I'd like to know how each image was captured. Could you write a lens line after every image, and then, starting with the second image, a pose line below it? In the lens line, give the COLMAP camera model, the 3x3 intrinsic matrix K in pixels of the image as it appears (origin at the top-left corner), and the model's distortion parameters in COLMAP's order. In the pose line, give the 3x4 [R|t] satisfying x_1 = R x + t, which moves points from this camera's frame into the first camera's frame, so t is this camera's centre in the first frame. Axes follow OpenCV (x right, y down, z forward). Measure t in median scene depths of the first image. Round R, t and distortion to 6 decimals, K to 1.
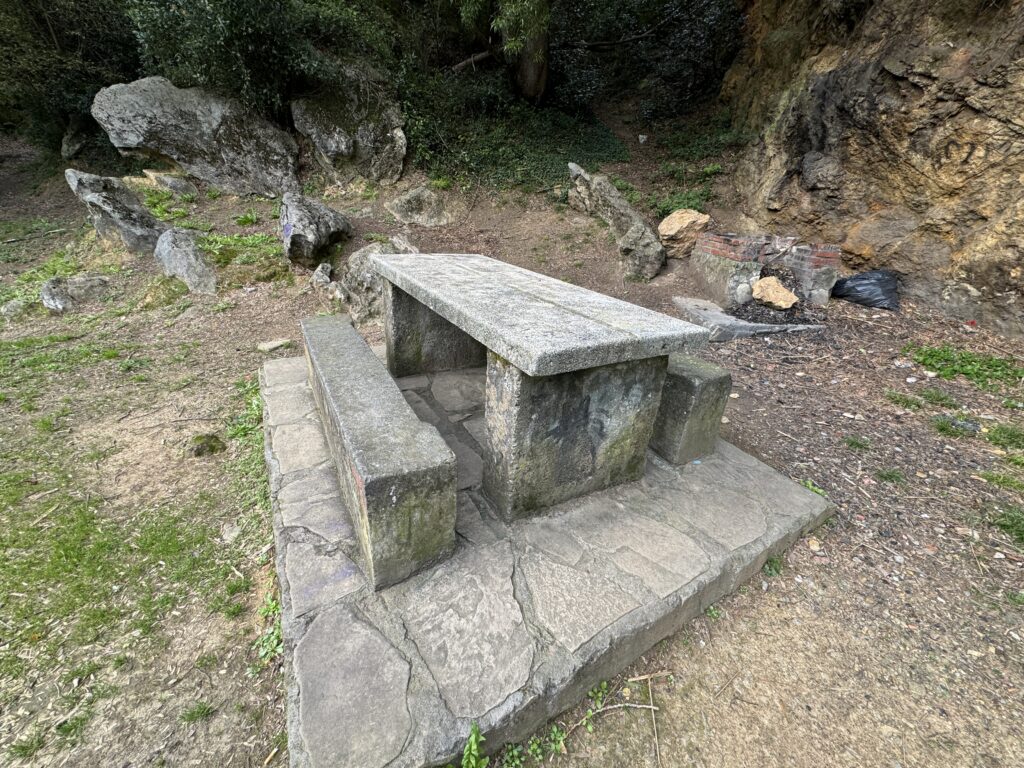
lens RADIAL K [[408.9, 0, 512.7], [0, 408.9, 384.6], [0, 0, 1]] dist [0.000118, -0.000665]
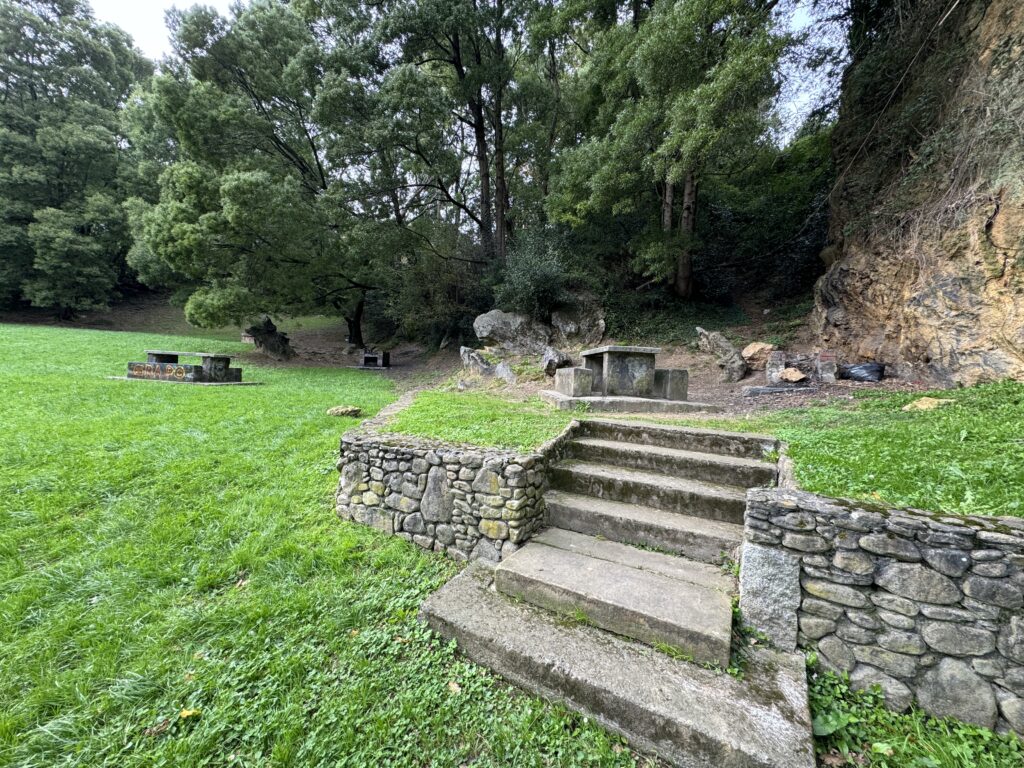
lens RADIAL K [[408.9, 0, 511.2], [0, 408.9, 385.5], [0, 0, 1]] dist [0.000118, -0.000665]
pose [[0.883143, -0.016179, -0.468825, 0.255019], [-0.175874, 0.915088, -0.362880, 0.454766], [0.434887, 0.402929, 0.805308, -0.643203]]
